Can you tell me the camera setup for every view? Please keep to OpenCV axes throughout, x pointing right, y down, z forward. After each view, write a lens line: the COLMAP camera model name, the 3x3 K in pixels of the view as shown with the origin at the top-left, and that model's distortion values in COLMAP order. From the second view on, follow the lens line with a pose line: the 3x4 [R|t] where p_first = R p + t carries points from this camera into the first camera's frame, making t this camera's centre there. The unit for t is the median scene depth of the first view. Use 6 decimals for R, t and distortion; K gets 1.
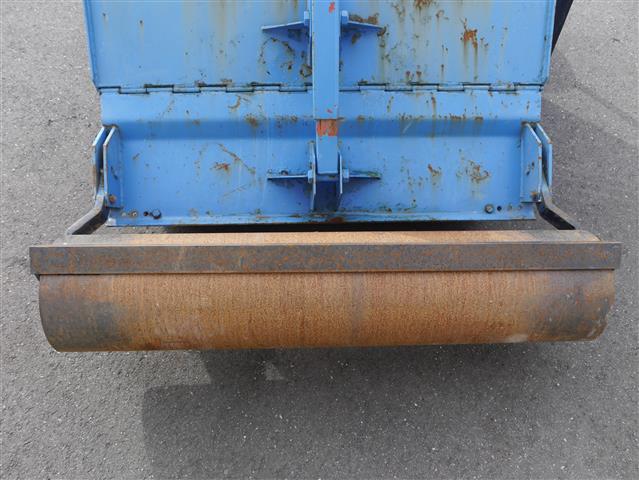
lens RADIAL K [[530.2, 0, 319.5], [0, 530.2, 240.0], [0, 0, 1]] dist [-0.030437, 0.007324]
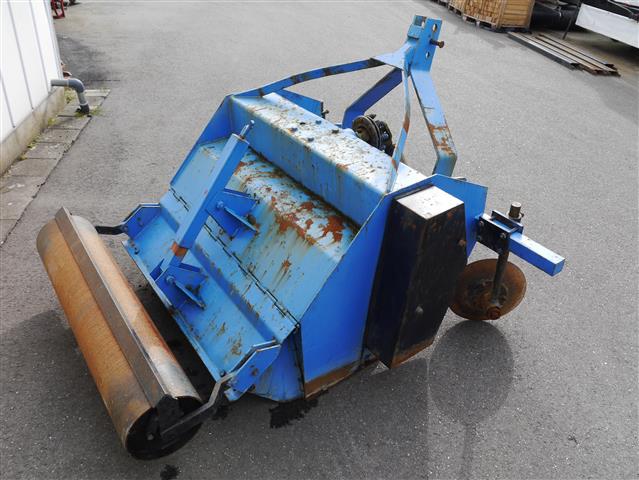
lens RADIAL K [[530.2, 0, 319.5], [0, 530.2, 240.0], [0, 0, 1]] dist [-0.030437, 0.007324]
pose [[0.541211, 0.457241, -0.705706, 1.316578], [-0.719928, 0.685610, -0.107898, -0.341579], [0.434504, 0.566453, 0.700241, -0.010484]]
